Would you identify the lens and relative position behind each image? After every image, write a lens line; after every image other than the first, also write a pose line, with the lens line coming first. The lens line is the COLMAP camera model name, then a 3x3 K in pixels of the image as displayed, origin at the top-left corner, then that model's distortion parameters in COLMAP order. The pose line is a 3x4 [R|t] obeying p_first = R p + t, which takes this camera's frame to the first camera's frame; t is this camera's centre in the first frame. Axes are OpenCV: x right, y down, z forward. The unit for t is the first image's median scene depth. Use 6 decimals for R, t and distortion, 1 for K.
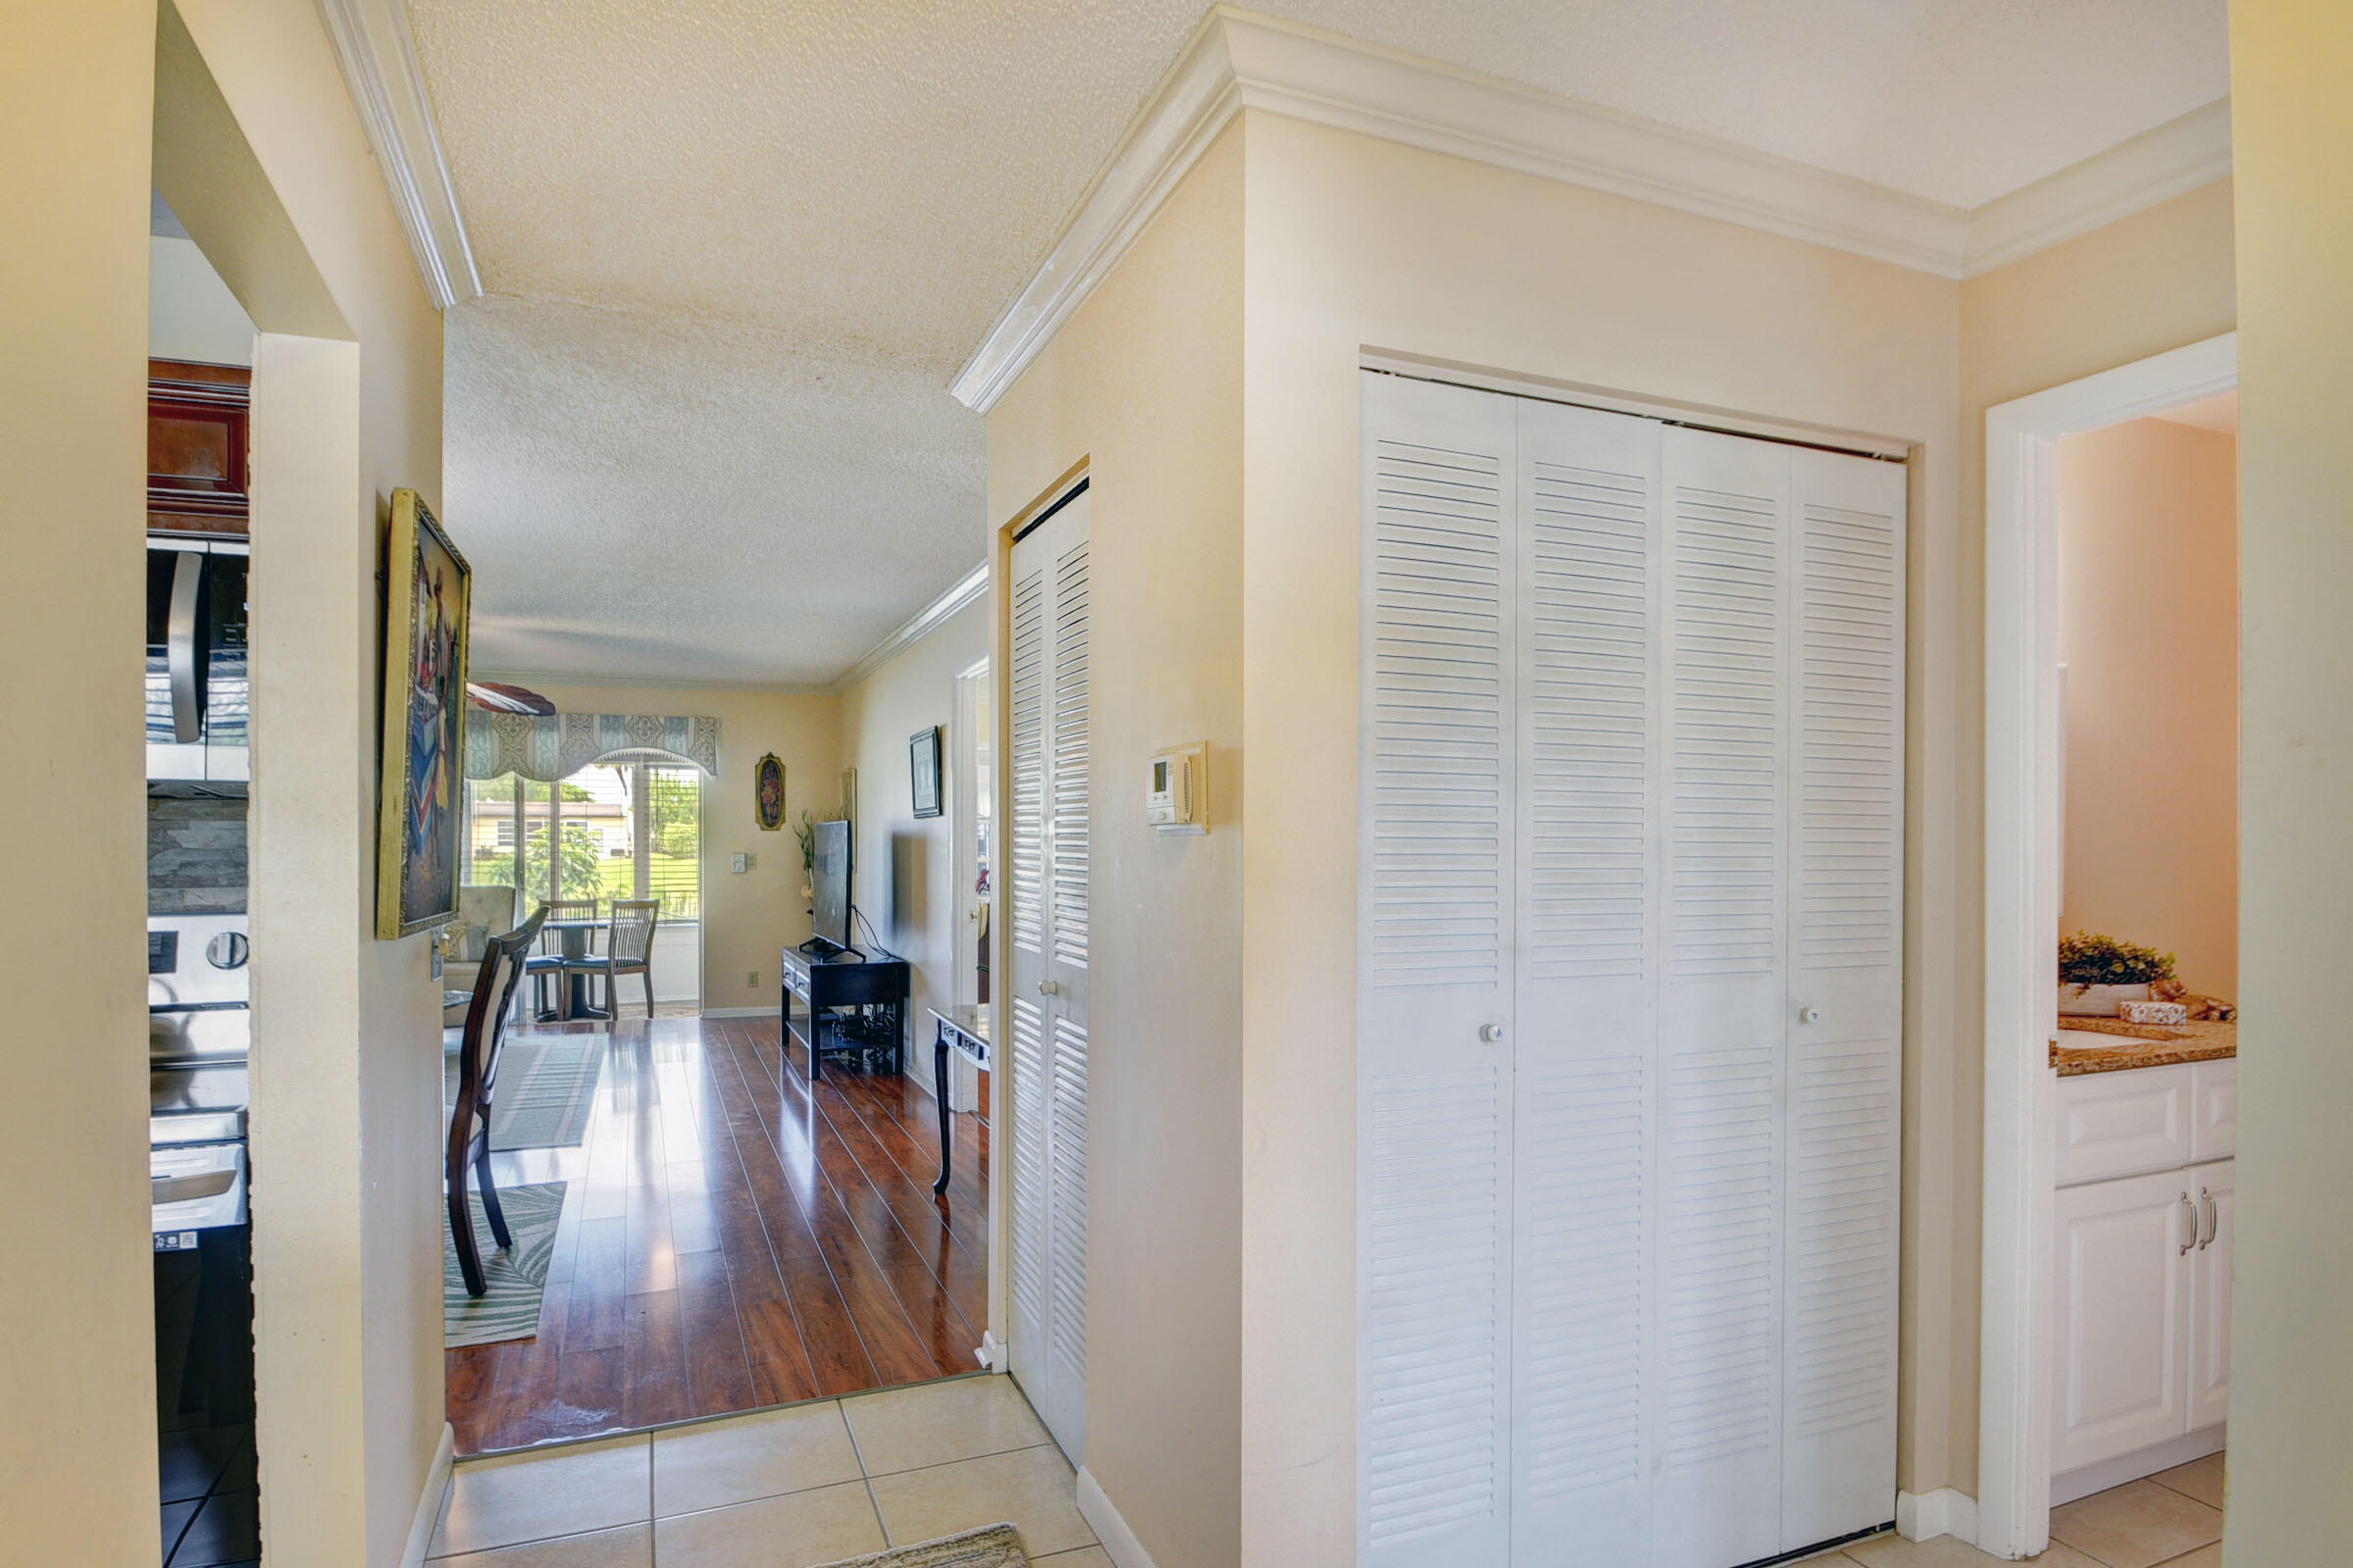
lens RADIAL K [[1256.9, 0, 1134.0], [0, 1256.9, 840.6], [0, 0, 1]] dist [-0.003774, -0.000761]
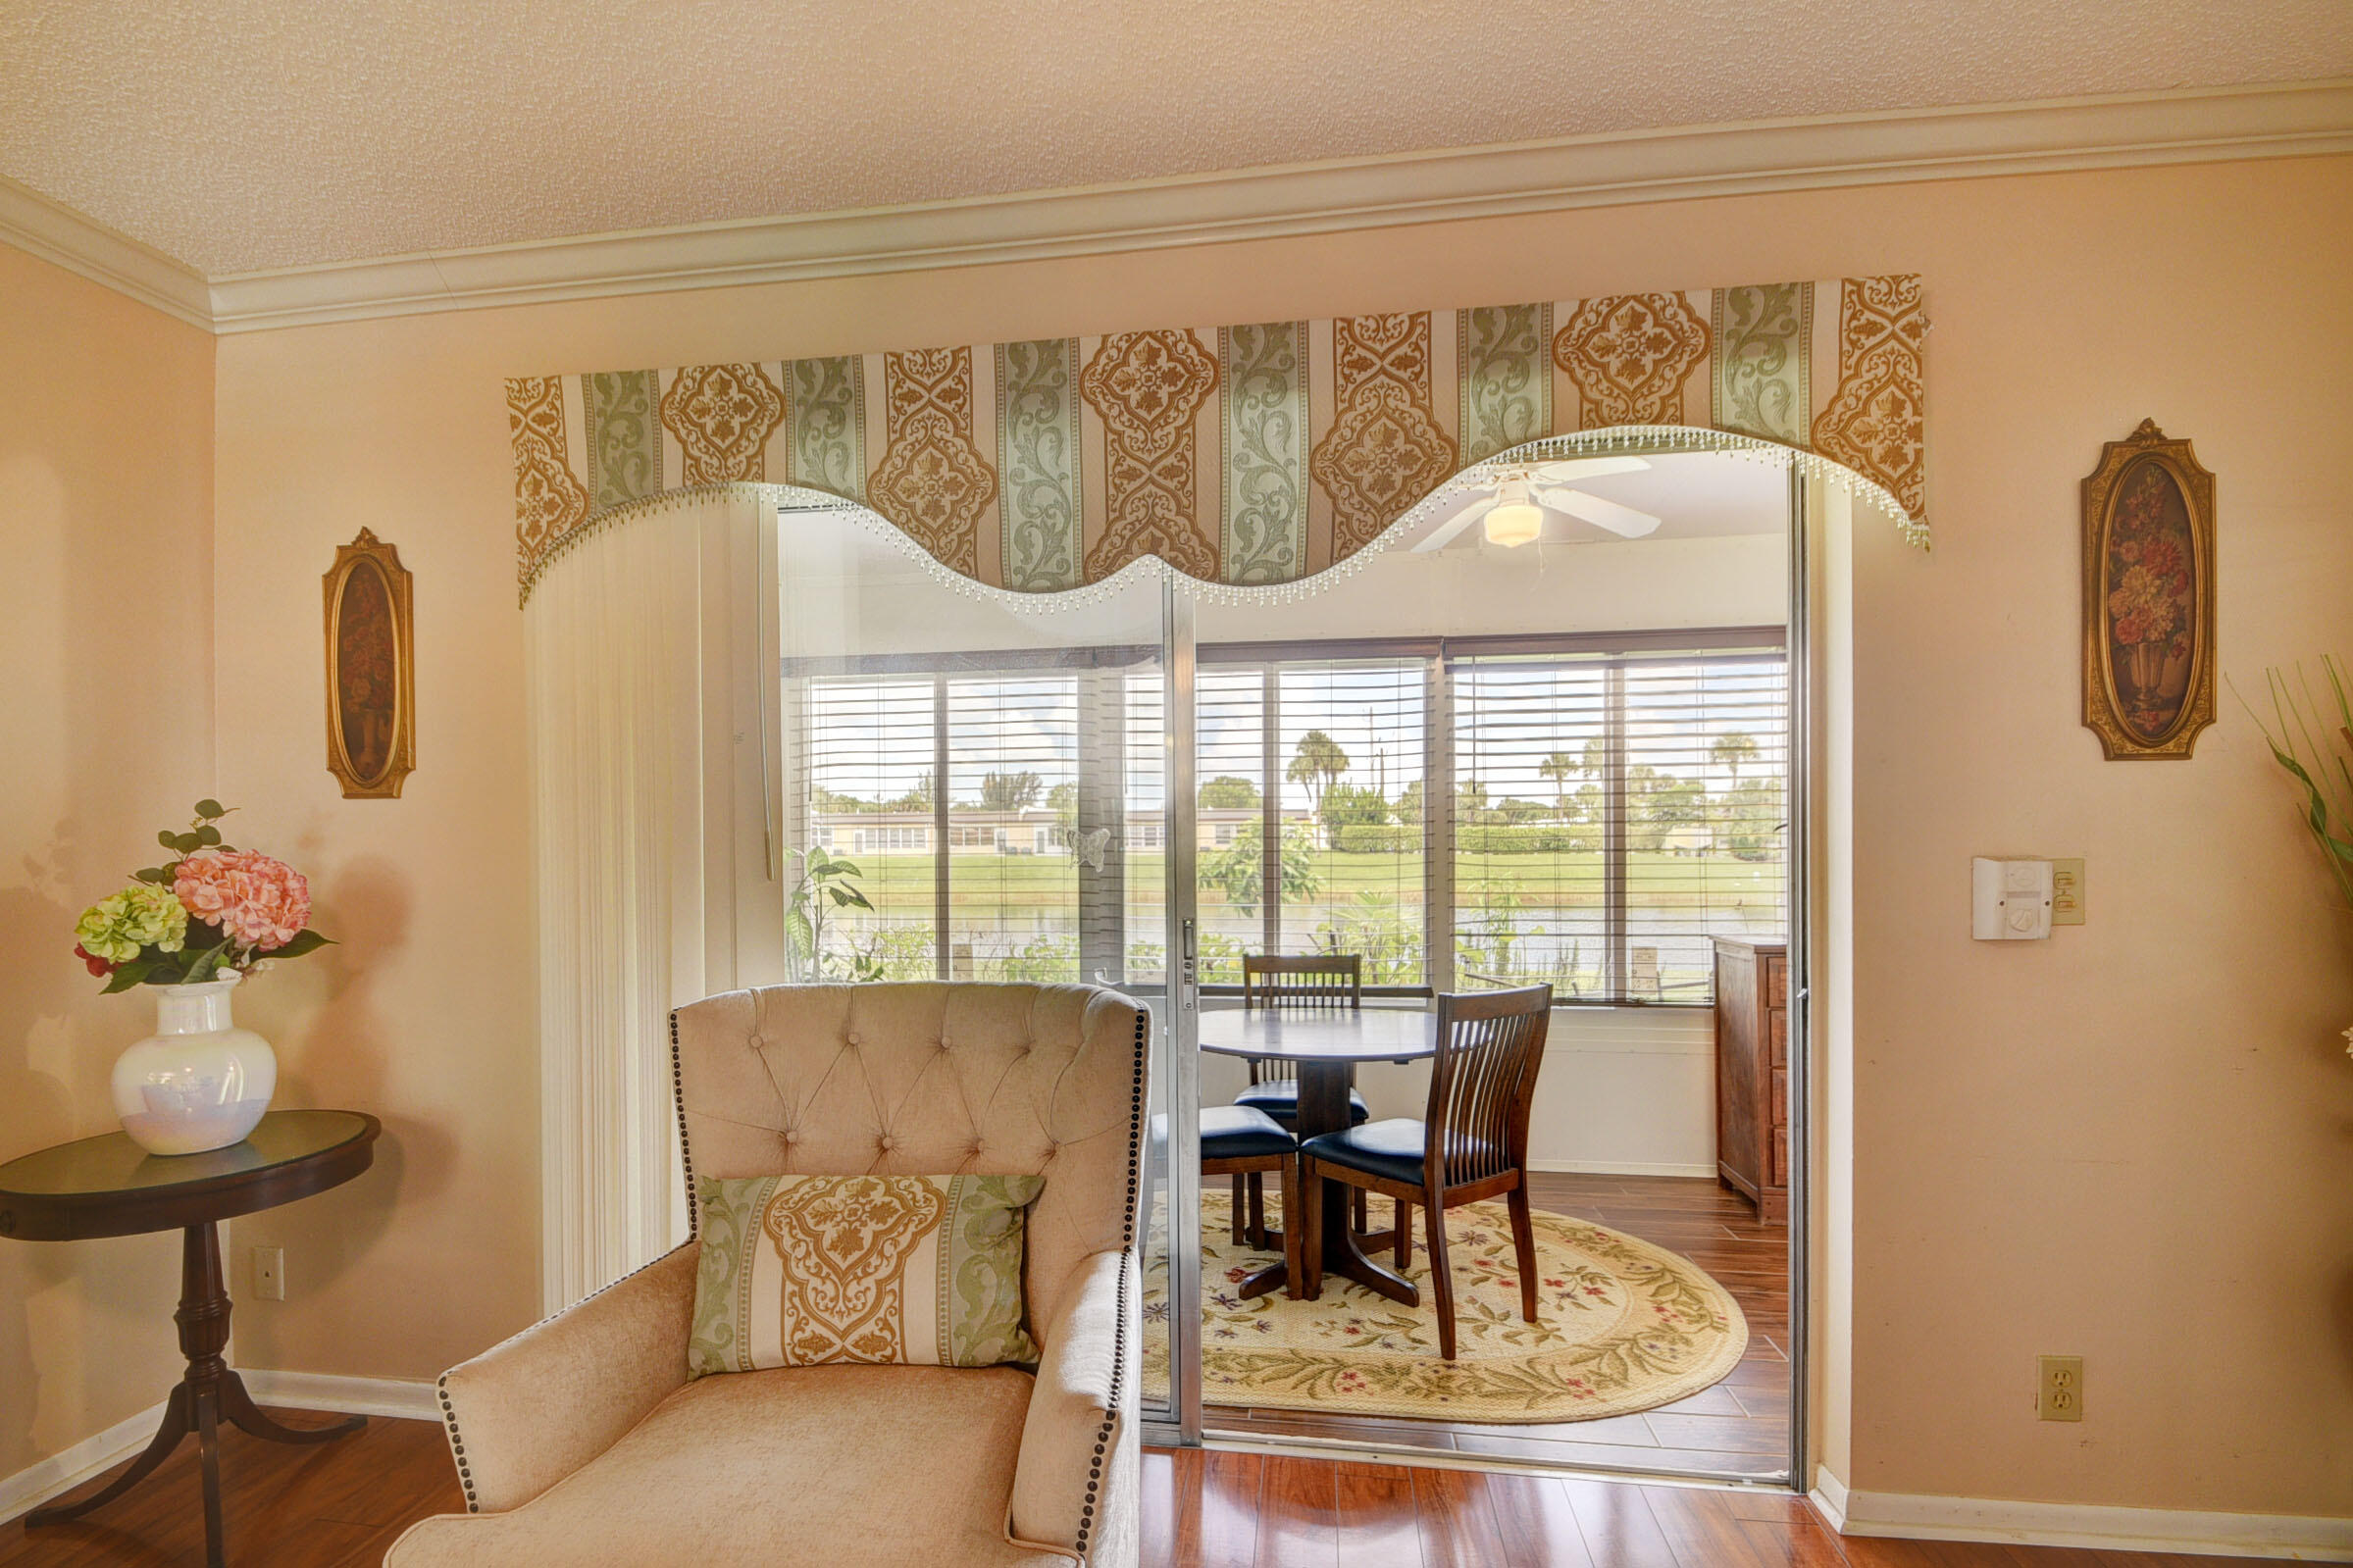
lens RADIAL K [[1025.7, 0, 1166.2], [0, 1025.7, 847.0], [0, 0, 1]] dist [-0.000110, -0.000242]
pose [[0.868363, -0.001327, -0.495926, -0.371732], [0.004691, 0.999974, 0.005539, 0.006483], [0.495906, -0.007137, 0.868347, 0.787142]]
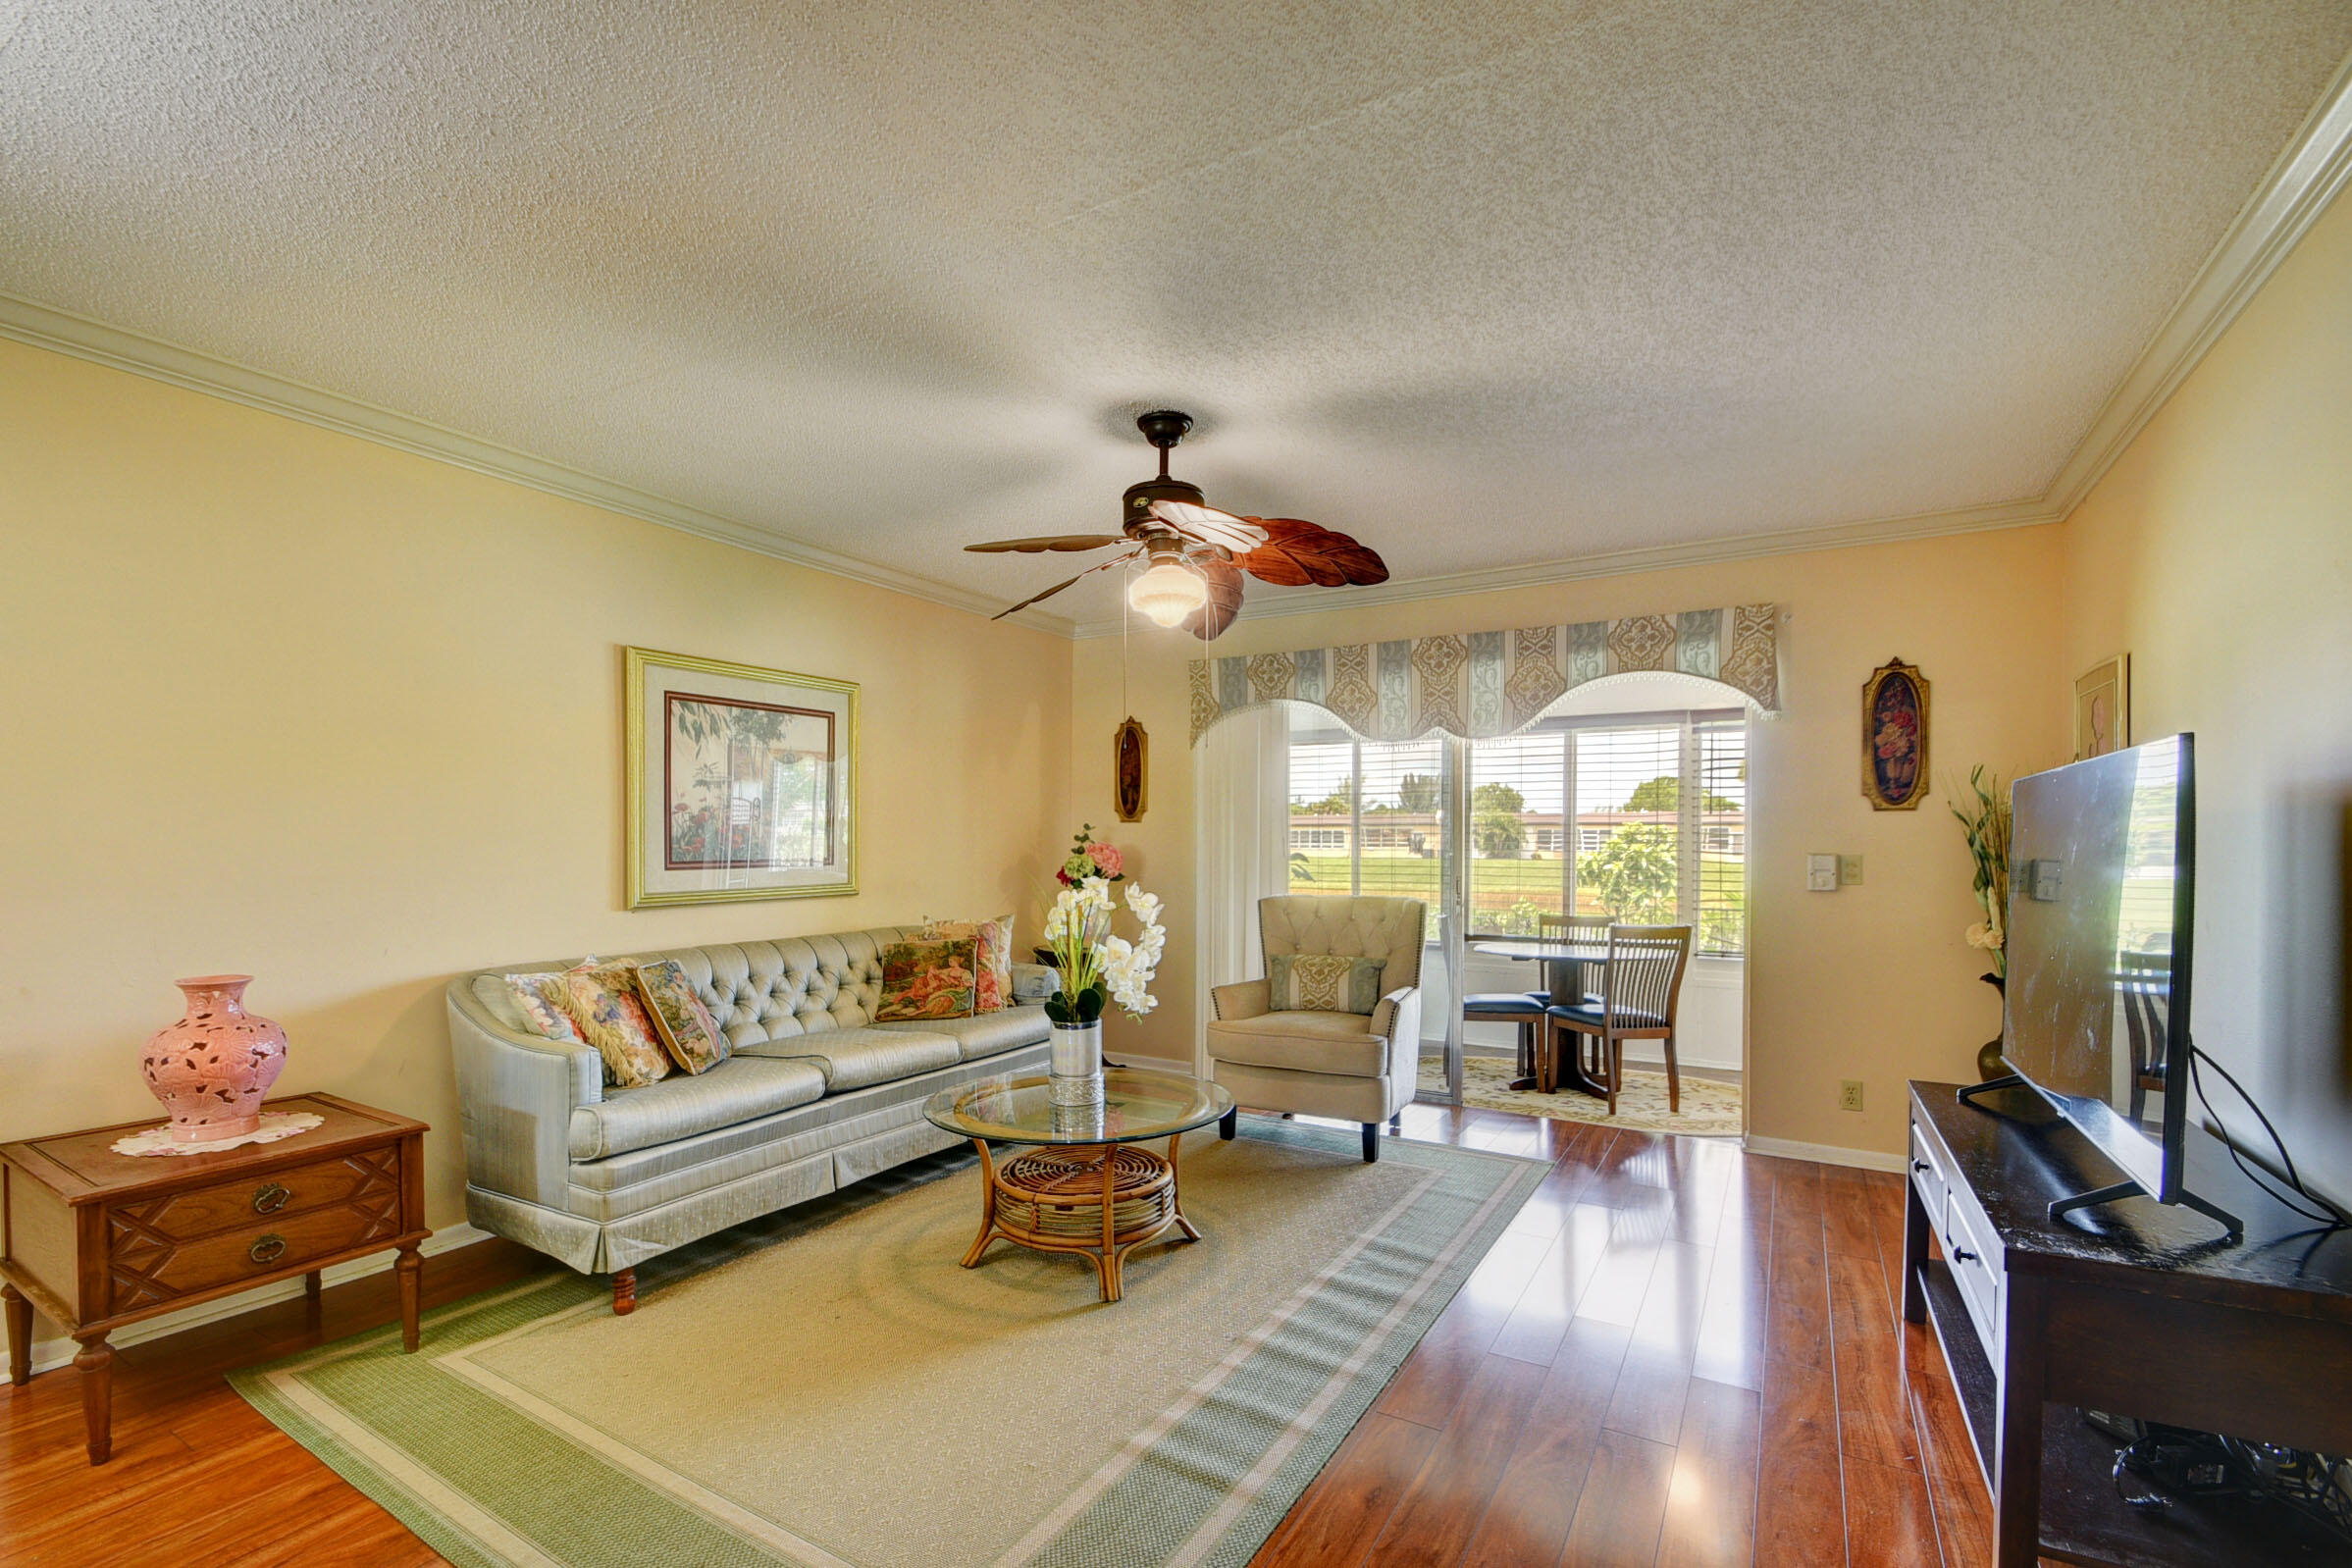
lens RADIAL K [[1025.4, 0, 1165.7], [0, 1025.4, 847.0], [0, 0, 1]] dist [-0.000110, -0.000242]
pose [[0.602686, 0.007789, -0.797940, -0.142828], [-0.007214, 0.999965, 0.004312, 0.007366], [0.797945, 0.003157, 0.602721, 0.540686]]
